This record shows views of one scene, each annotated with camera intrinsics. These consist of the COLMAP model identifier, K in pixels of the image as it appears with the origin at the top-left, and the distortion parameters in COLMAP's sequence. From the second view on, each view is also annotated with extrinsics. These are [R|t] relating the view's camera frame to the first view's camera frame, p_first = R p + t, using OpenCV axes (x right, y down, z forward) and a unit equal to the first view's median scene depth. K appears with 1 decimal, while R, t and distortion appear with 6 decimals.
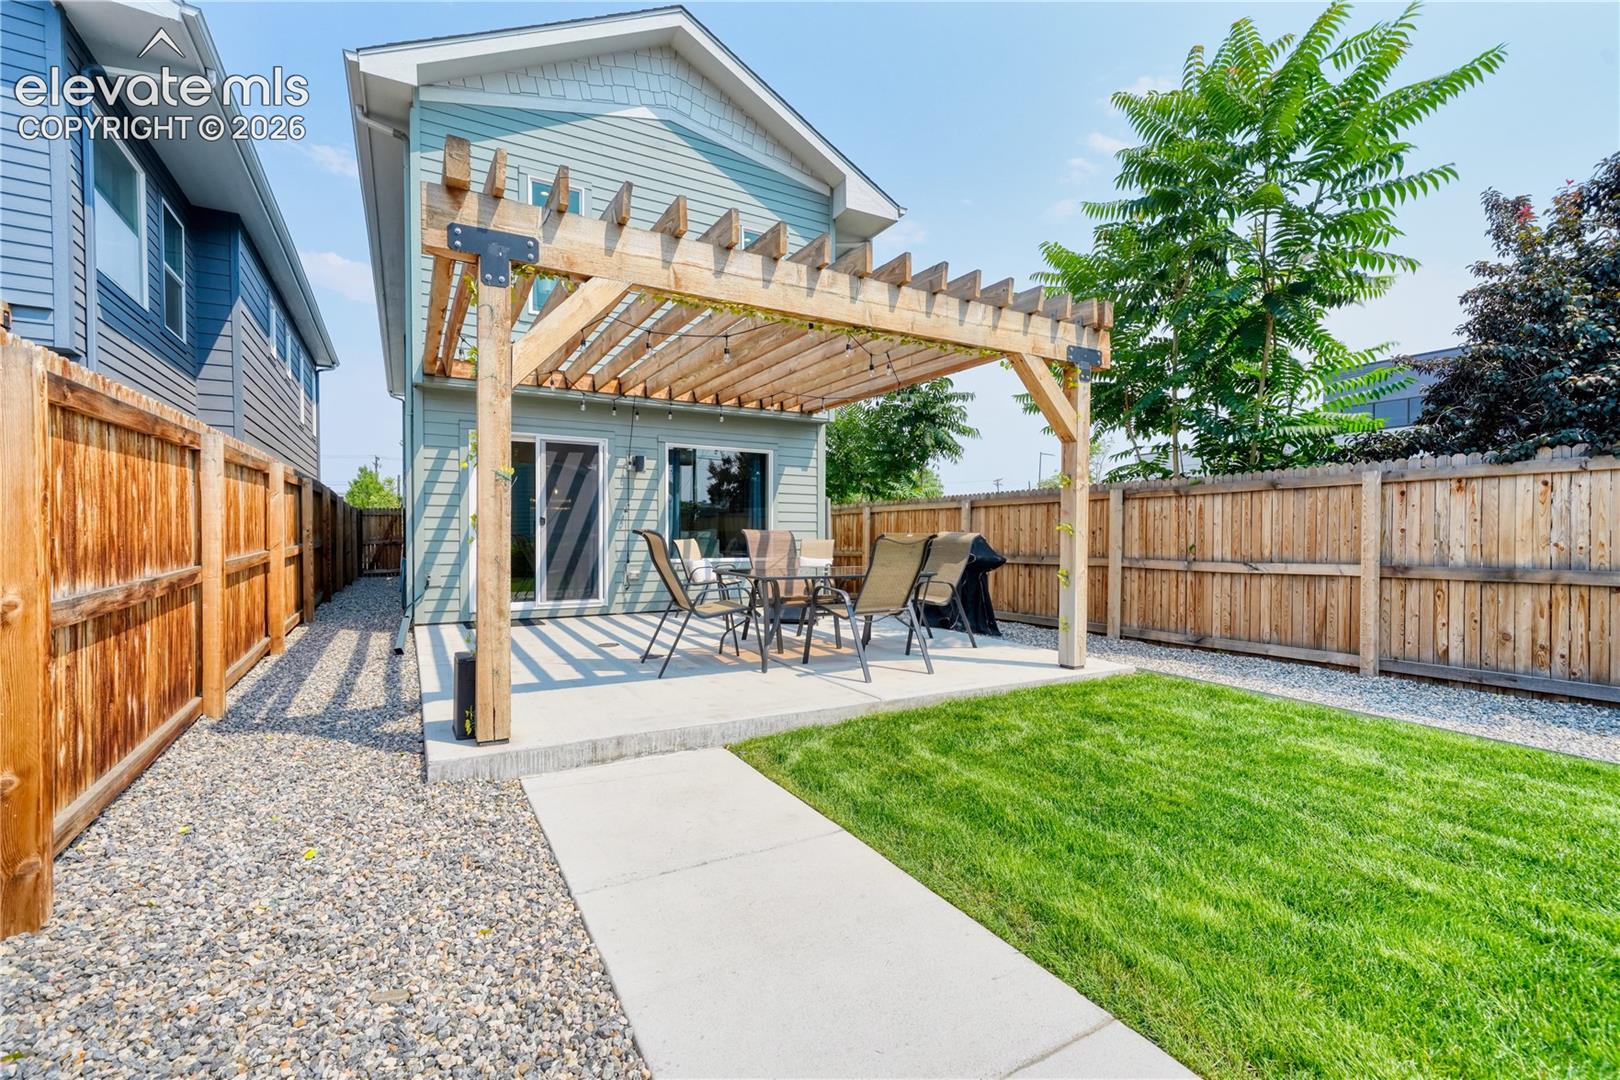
lens RADIAL K [[714.2, 0, 806.9], [0, 714.2, 548.5], [0, 0, 1]] dist [0.001702, 0.004022]
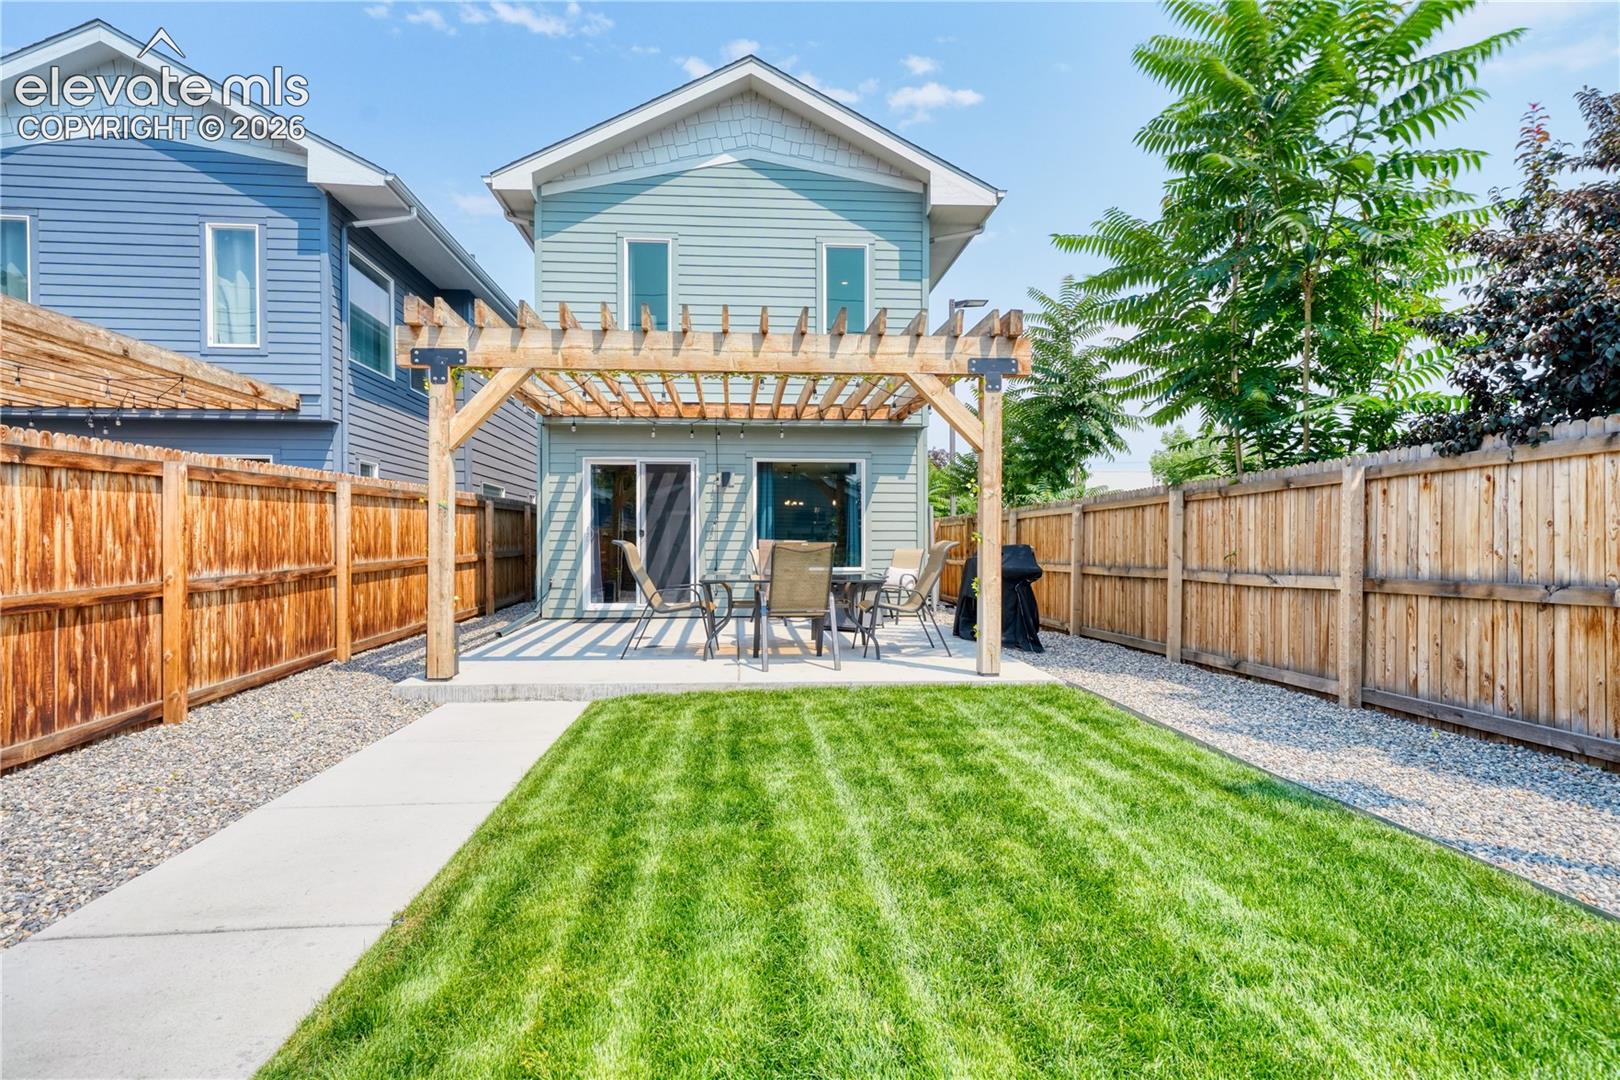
lens RADIAL K [[886.1, 0, 807.7], [0, 886.1, 550.7], [0, 0, 1]] dist [0.019276, -0.000328]
pose [[0.902630, -0.000667, -0.430417, 0.515957], [-0.004923, 0.999917, -0.011875, 0.005906], [0.430389, 0.012838, 0.902552, -0.180547]]
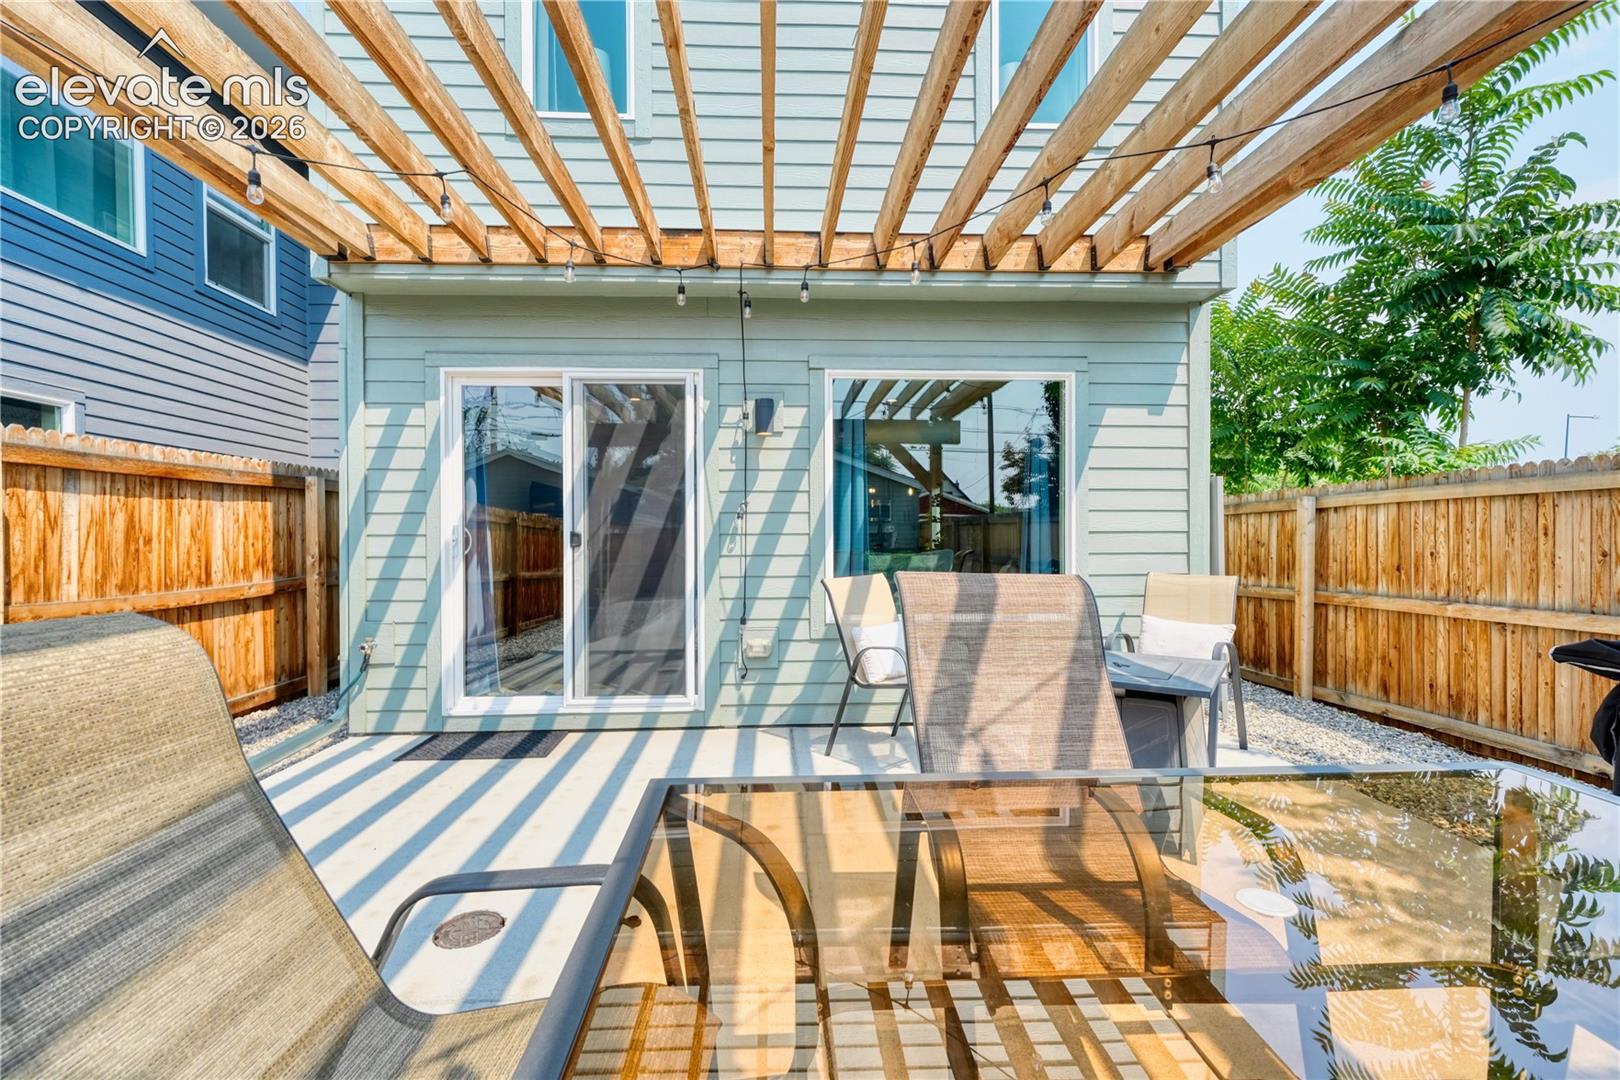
lens RADIAL K [[714.2, 0, 806.9], [0, 714.2, 548.5], [0, 0, 1]] dist [0.001702, 0.004022]
pose [[0.890527, -0.001068, -0.454928, 0.007333], [-0.002037, 0.999978, -0.006335, -0.031005], [0.454925, 0.006568, 0.890505, 0.666522]]
